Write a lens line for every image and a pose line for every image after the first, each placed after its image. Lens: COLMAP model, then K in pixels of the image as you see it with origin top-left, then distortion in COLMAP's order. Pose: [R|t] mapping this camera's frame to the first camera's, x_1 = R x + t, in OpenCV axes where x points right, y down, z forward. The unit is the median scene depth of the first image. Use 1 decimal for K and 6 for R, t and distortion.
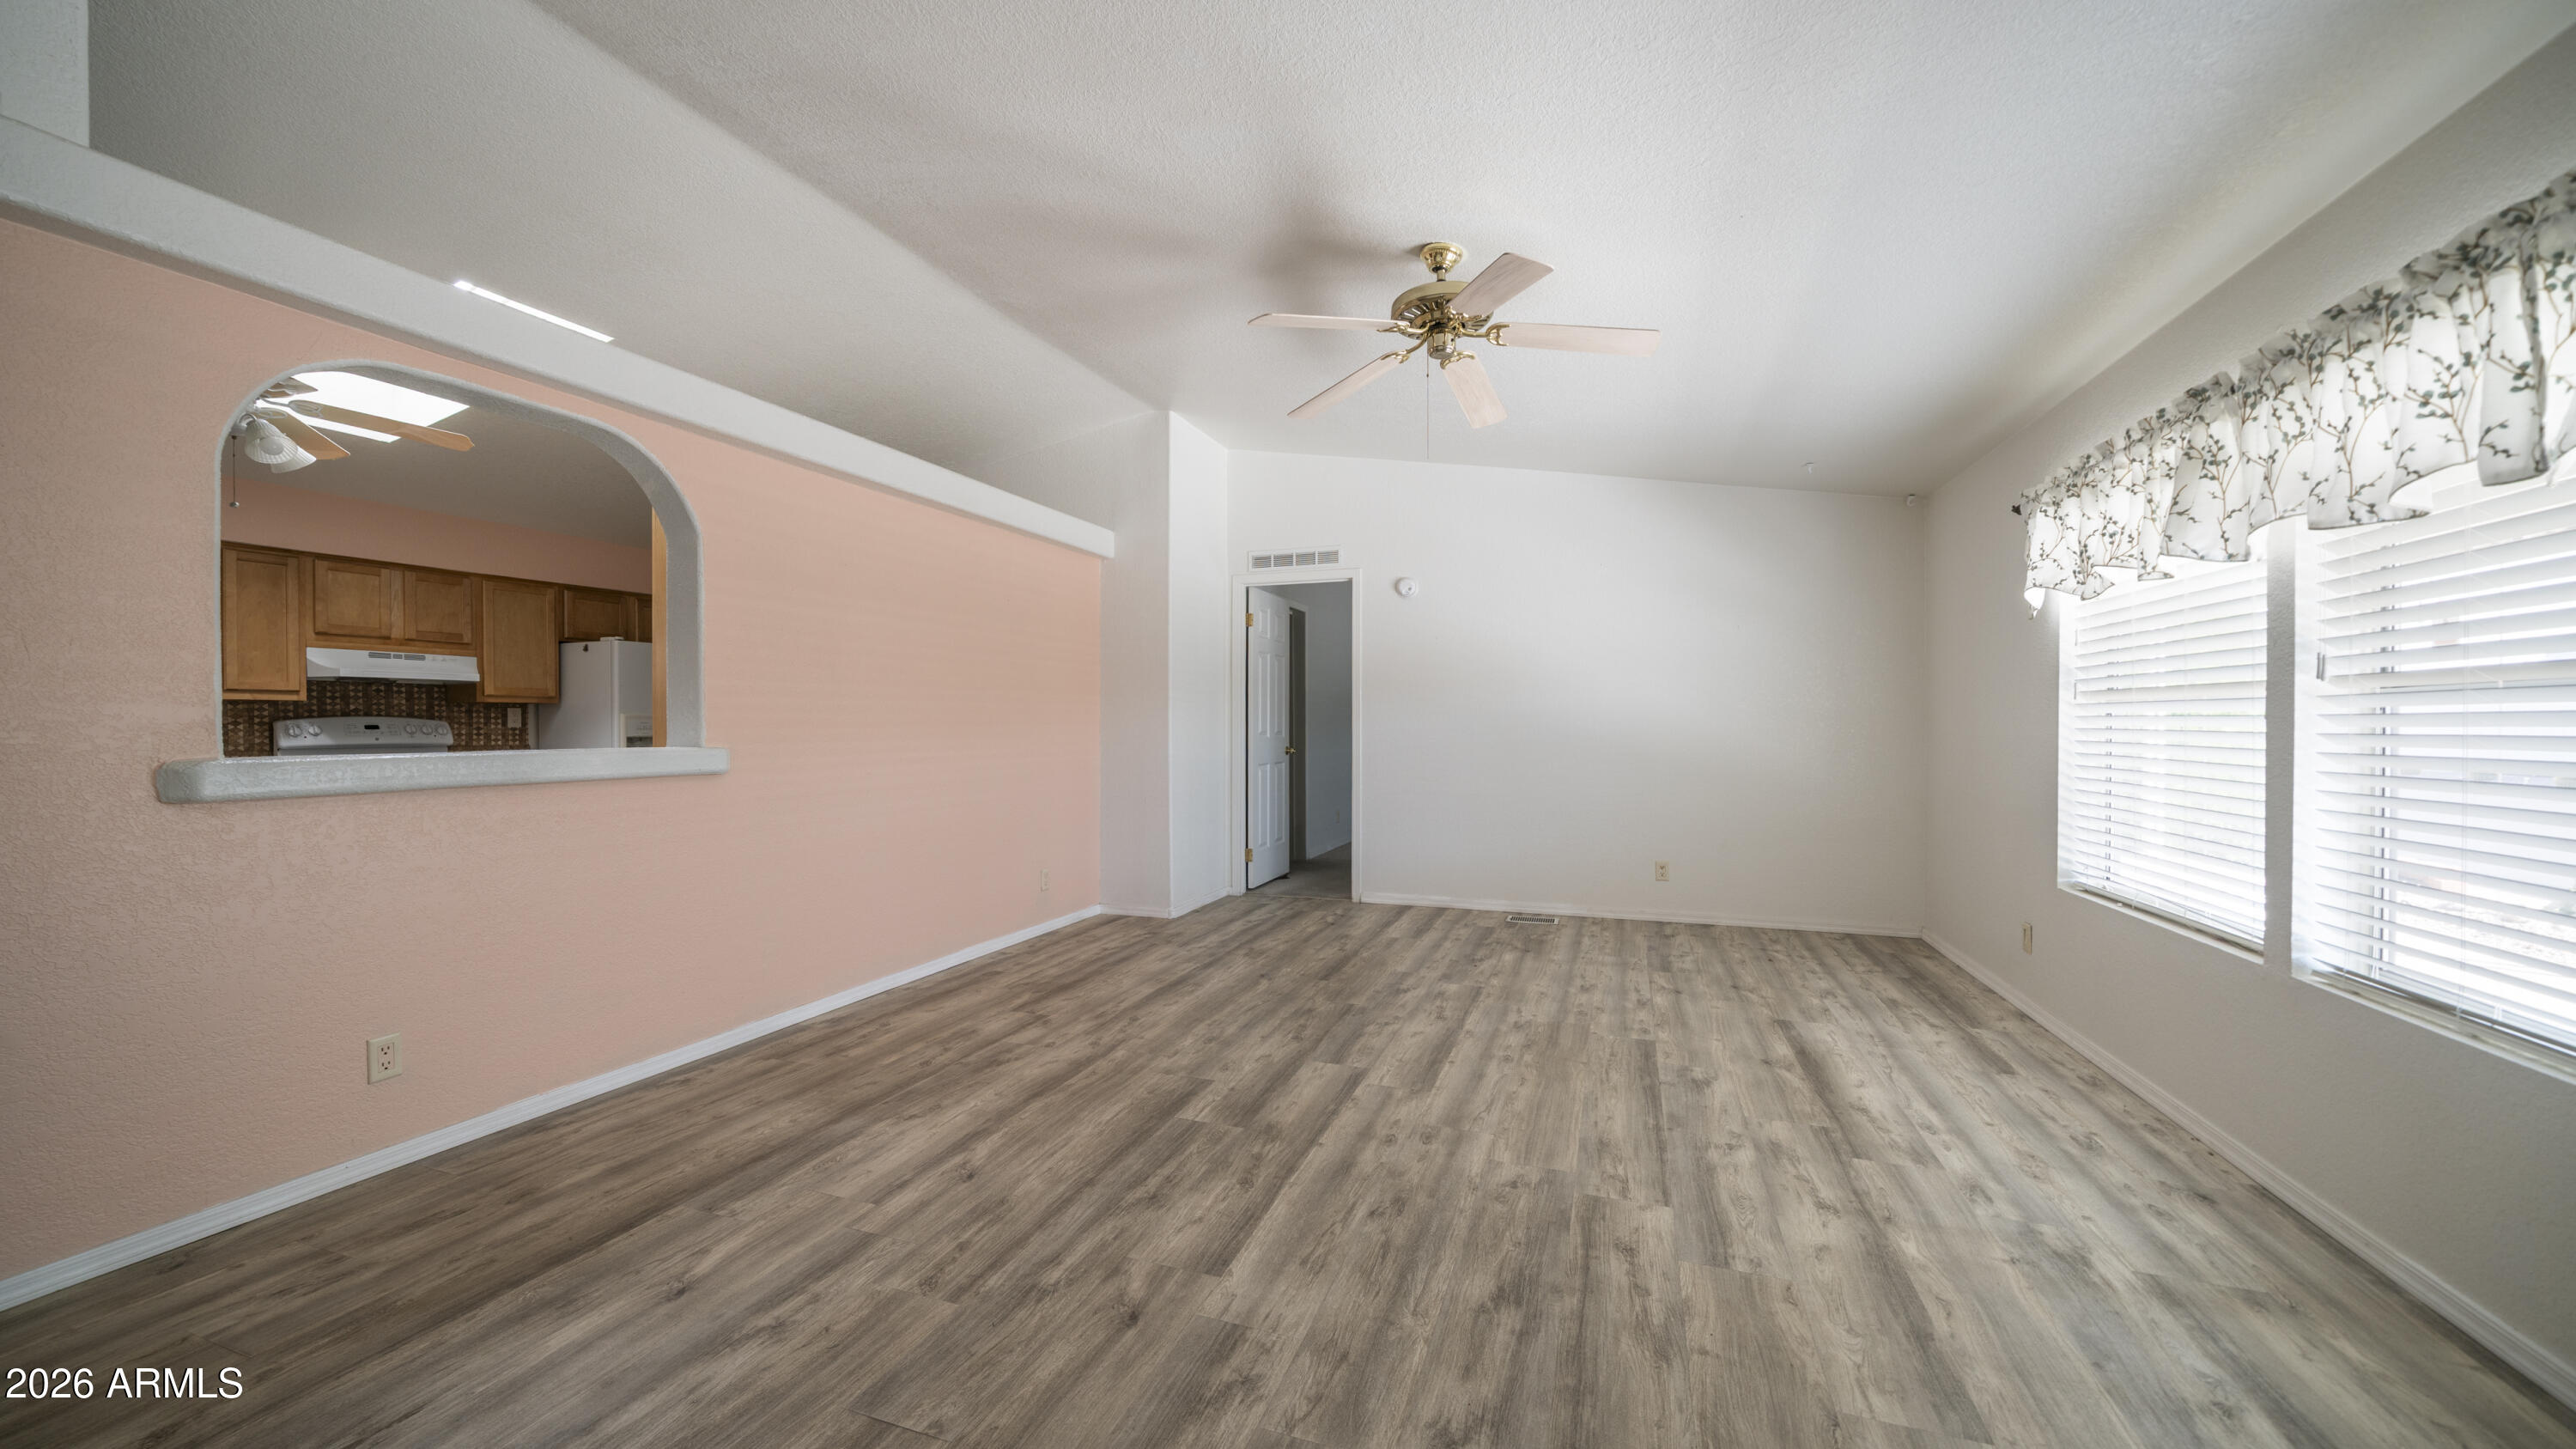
lens RADIAL K [[934.4, 0, 1288.2], [0, 934.4, 729.5], [0, 0, 1]] dist [0.000194, 0.000113]
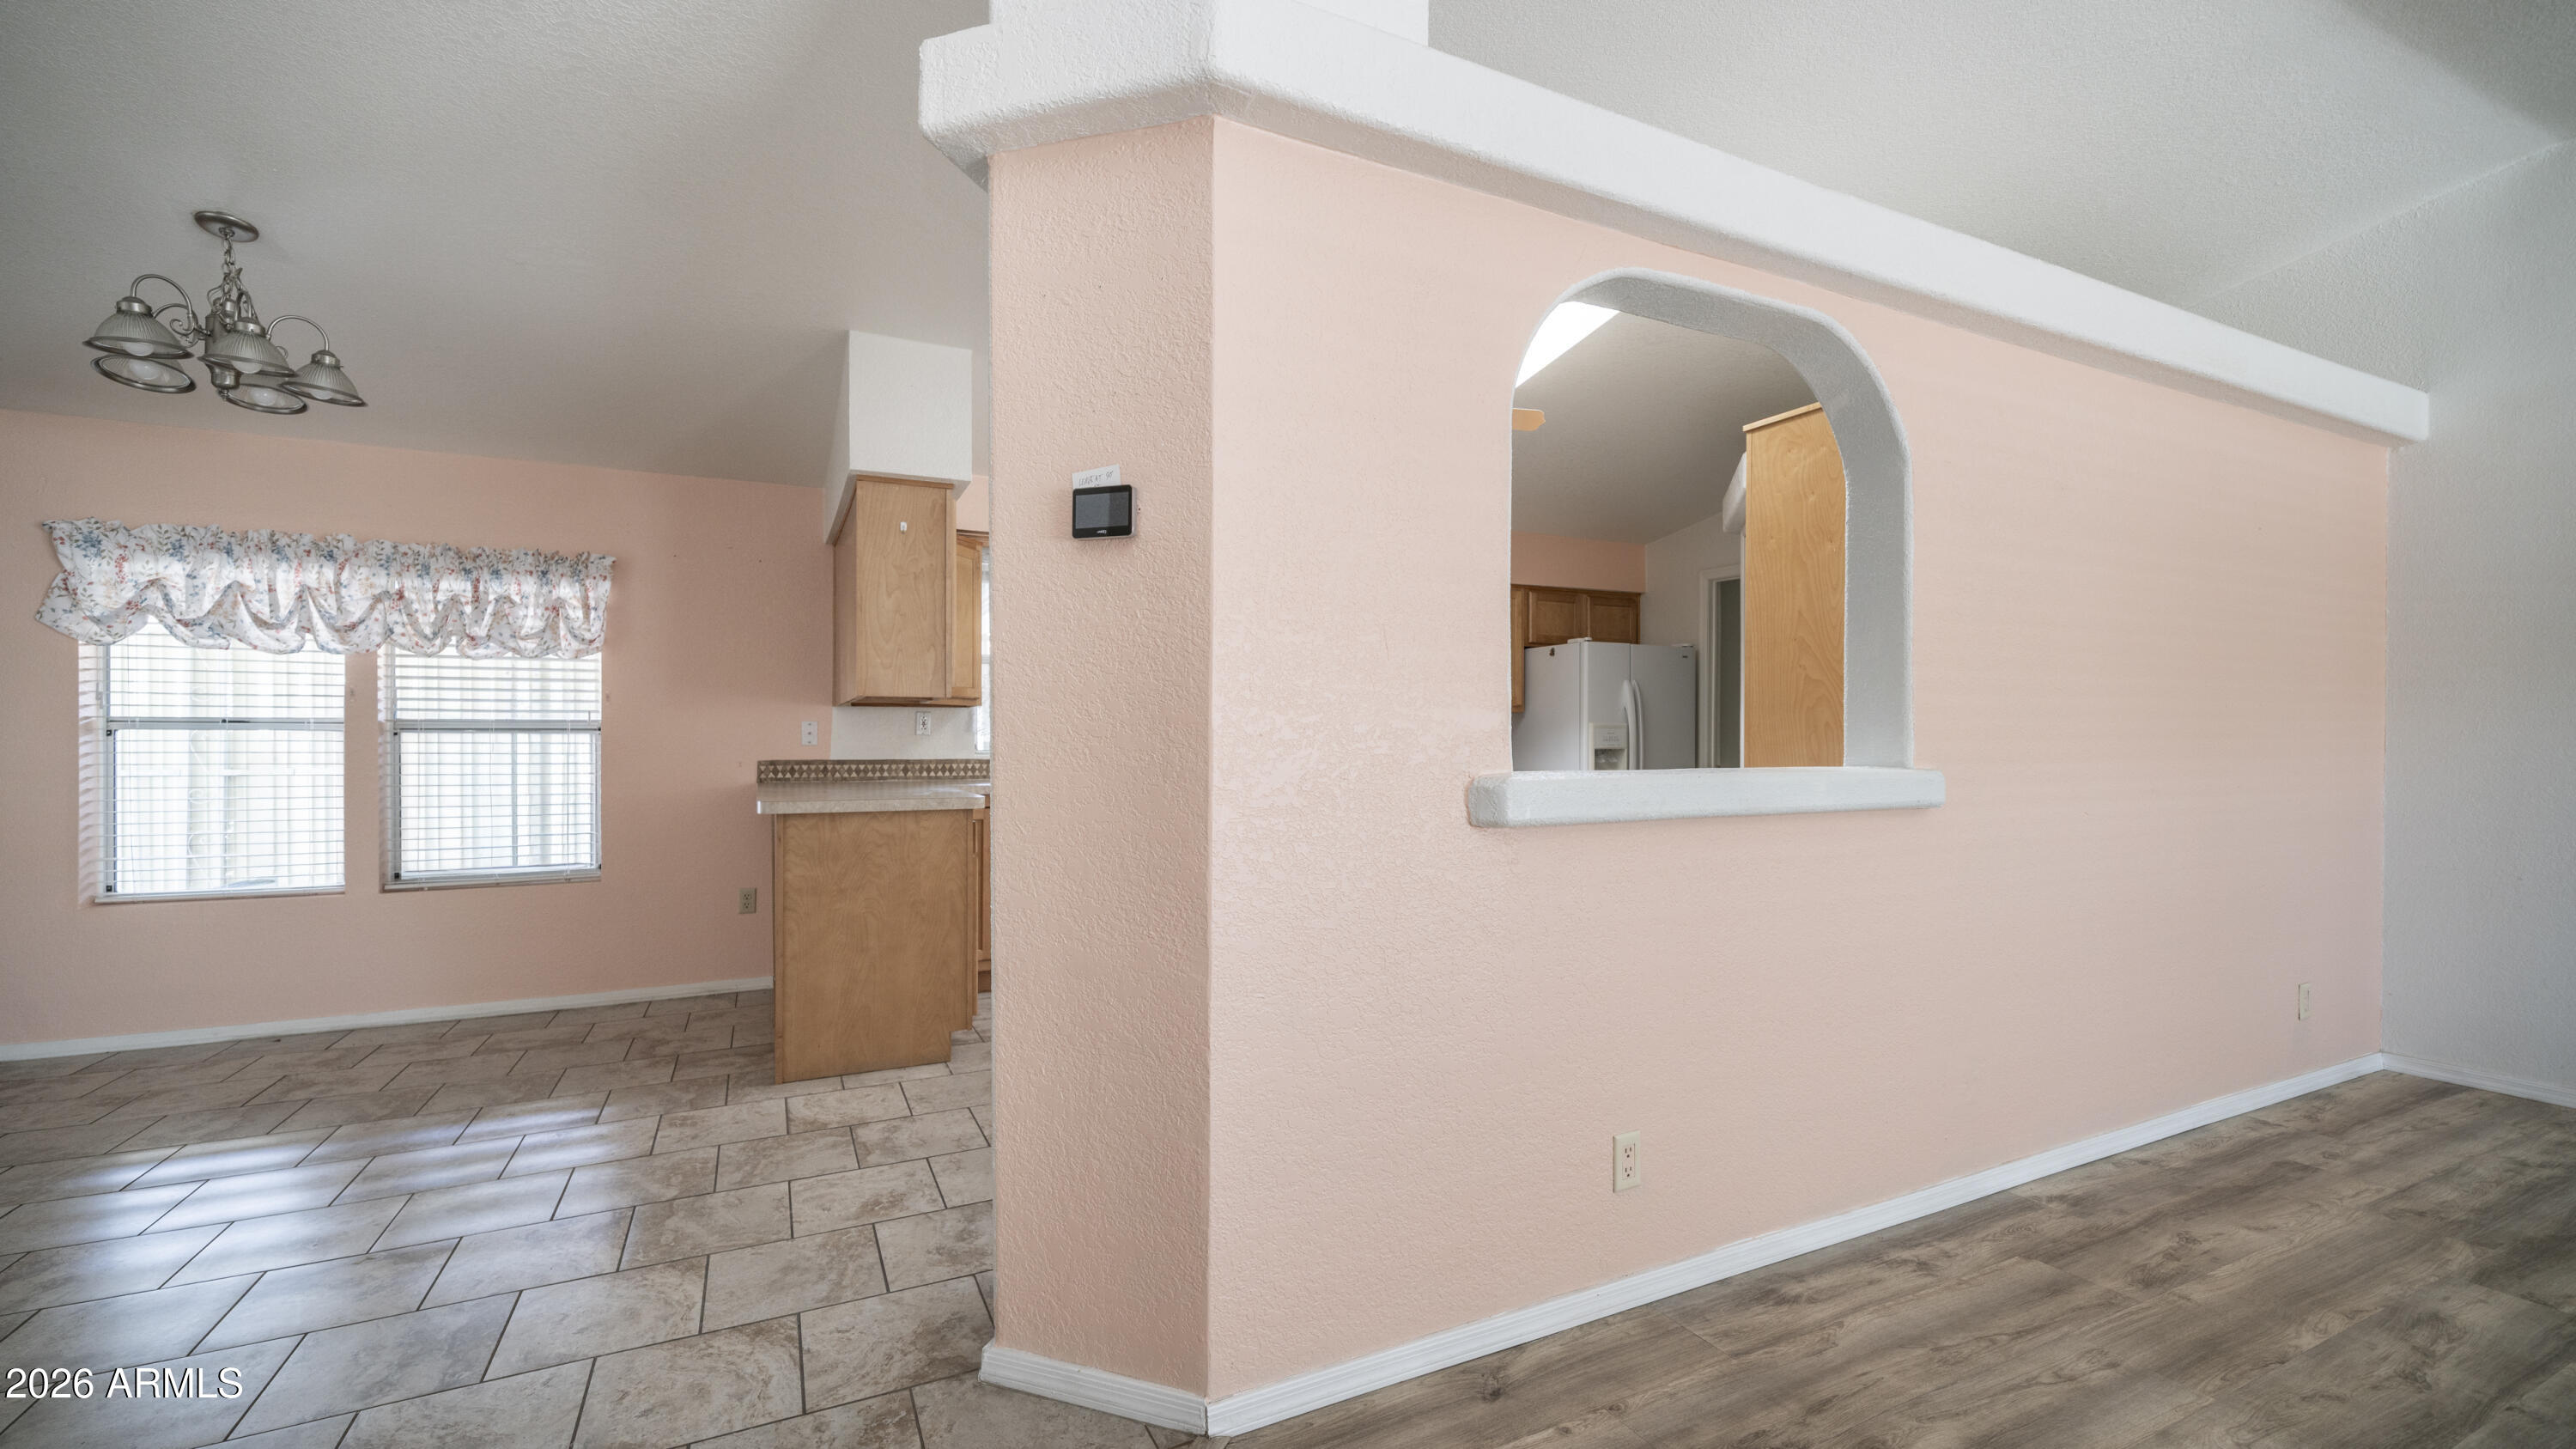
lens RADIAL K [[1058.5, 0, 1285.4], [0, 1058.5, 728.7], [0, 0, 1]] dist [-0.000973, 0.000117]
pose [[0.721957, -0.001535, -0.691936, -0.417364], [-0.006908, 0.999932, -0.009426, 0.000498], [0.691904, 0.011585, 0.721897, 0.119980]]
